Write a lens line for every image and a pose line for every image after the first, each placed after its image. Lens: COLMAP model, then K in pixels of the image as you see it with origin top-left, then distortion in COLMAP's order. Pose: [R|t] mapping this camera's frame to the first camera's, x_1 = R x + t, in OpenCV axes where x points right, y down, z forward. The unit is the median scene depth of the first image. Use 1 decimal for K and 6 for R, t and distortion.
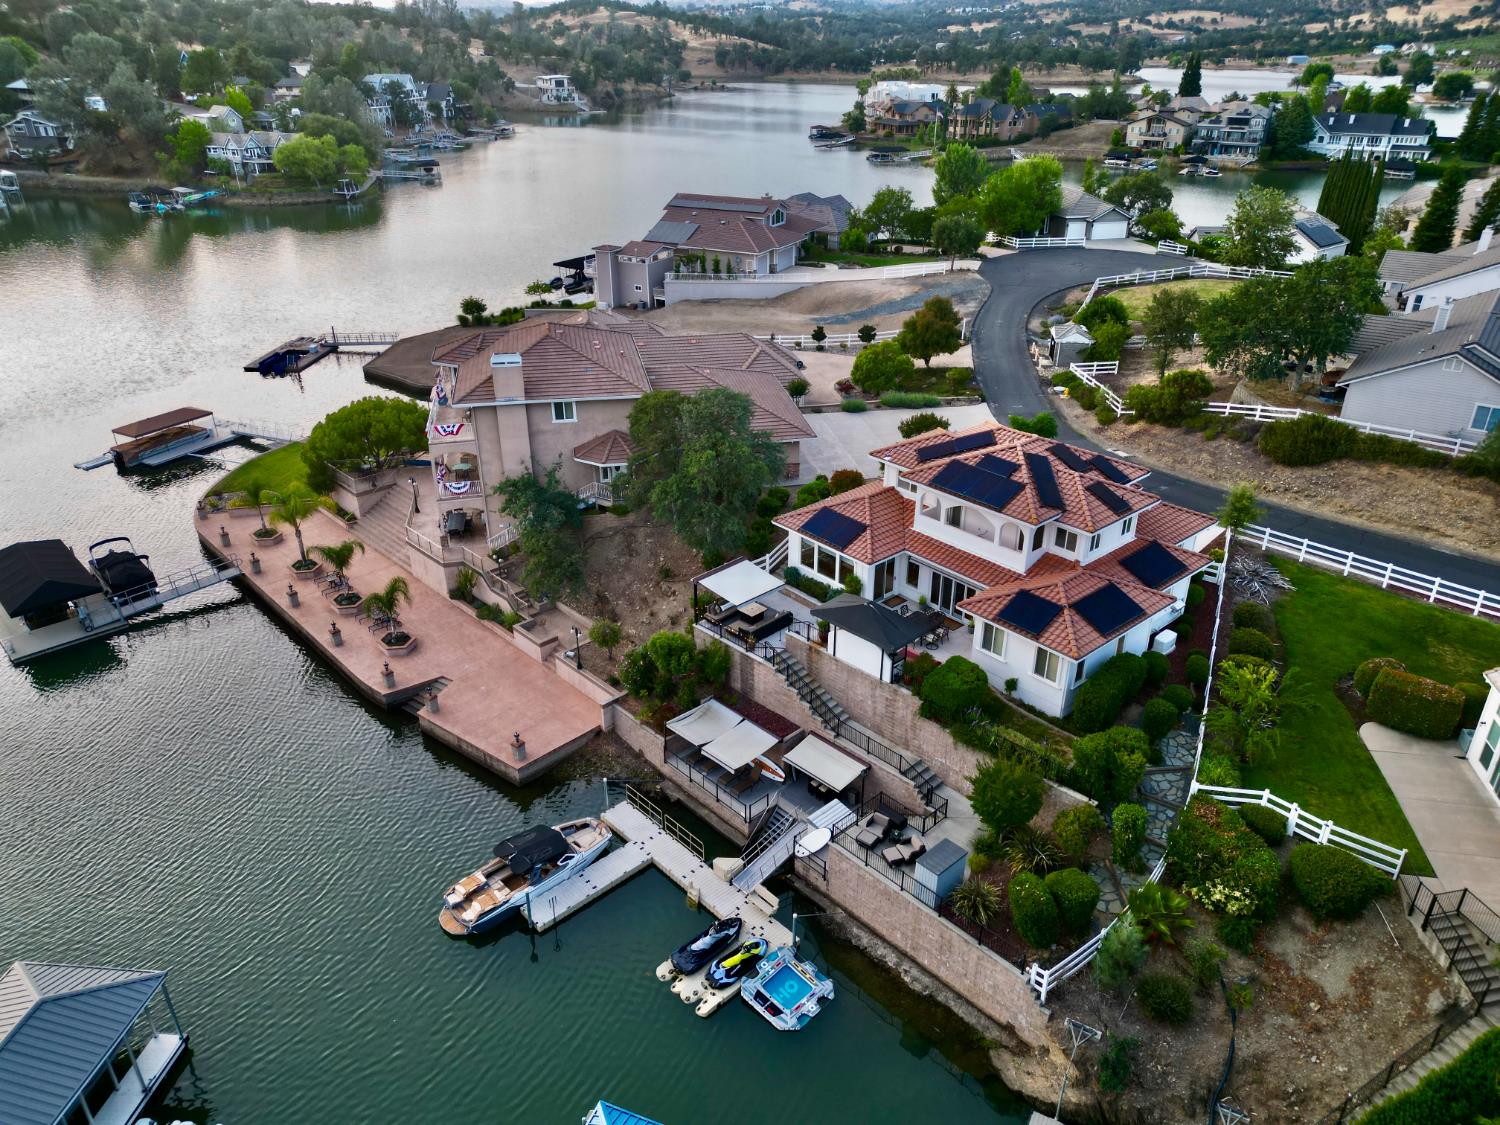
lens RADIAL K [[1049.8, 0, 751.1], [0, 1049.8, 561.8], [0, 0, 1]] dist [0.062053, -0.043479]
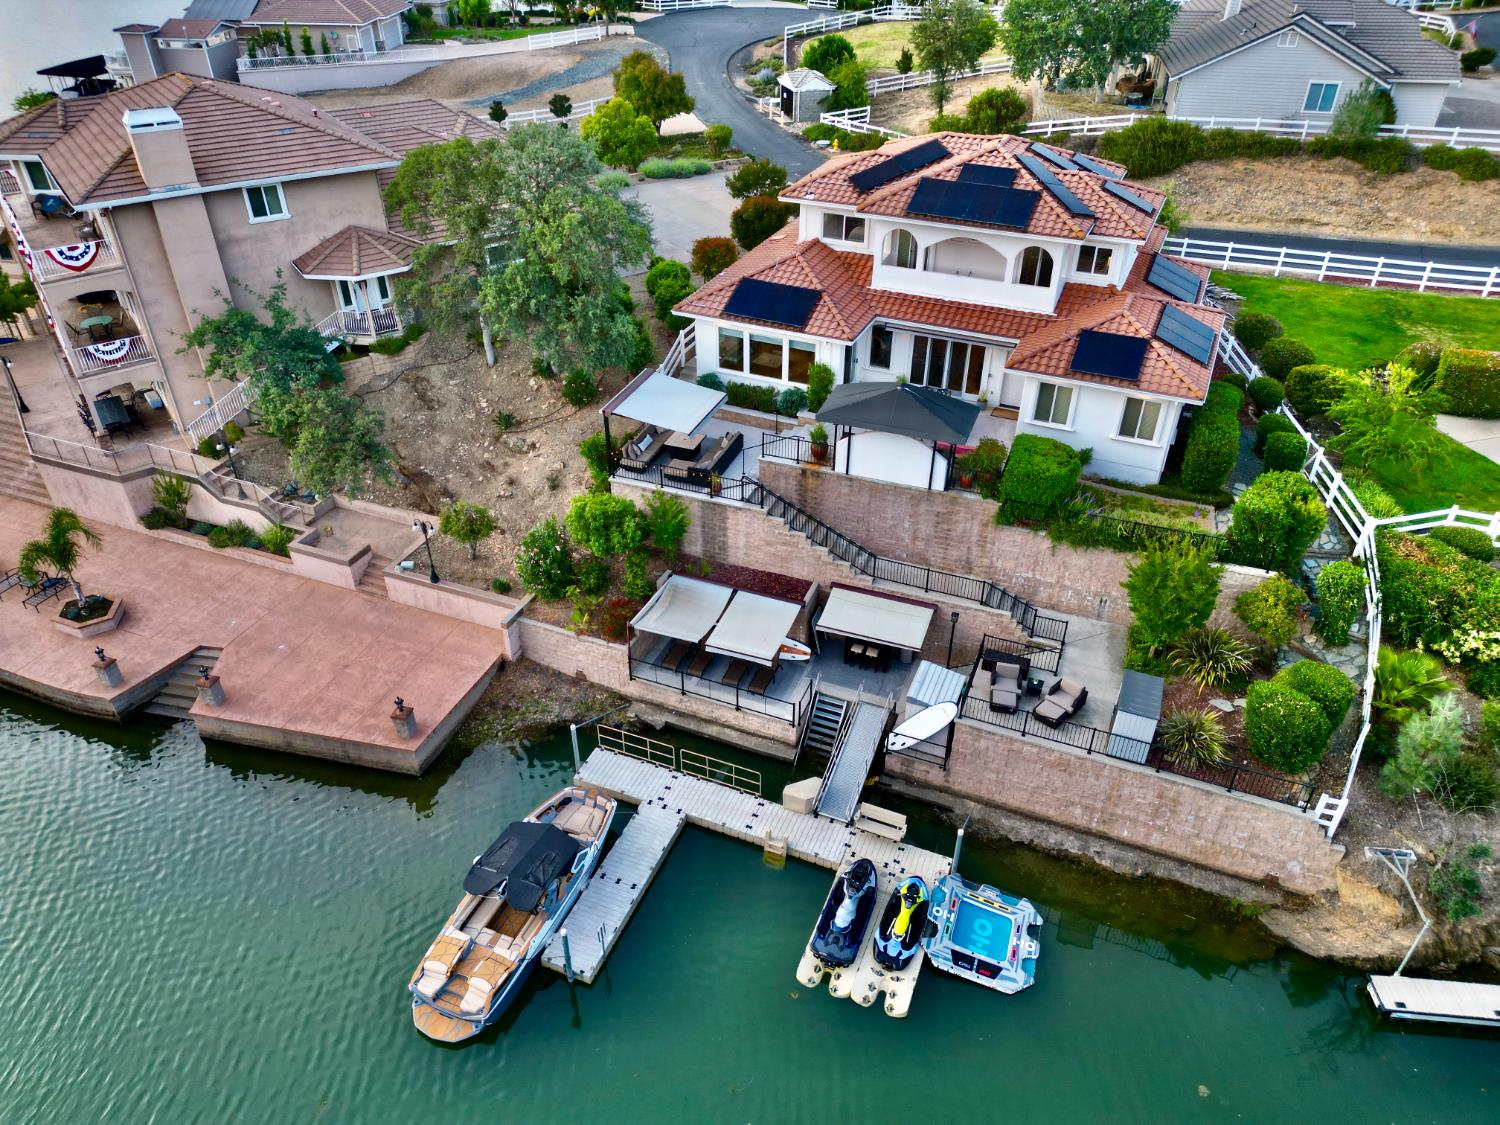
lens RADIAL K [[1049.8, 0, 753.2], [0, 1049.8, 568.2], [0, 0, 1]] dist [0.062053, -0.043479]
pose [[0.908736, -0.233403, 0.346009, -0.223616], [0.182210, 0.967701, 0.174225, 0.014934], [-0.375498, -0.095278, 0.921913, 0.333238]]
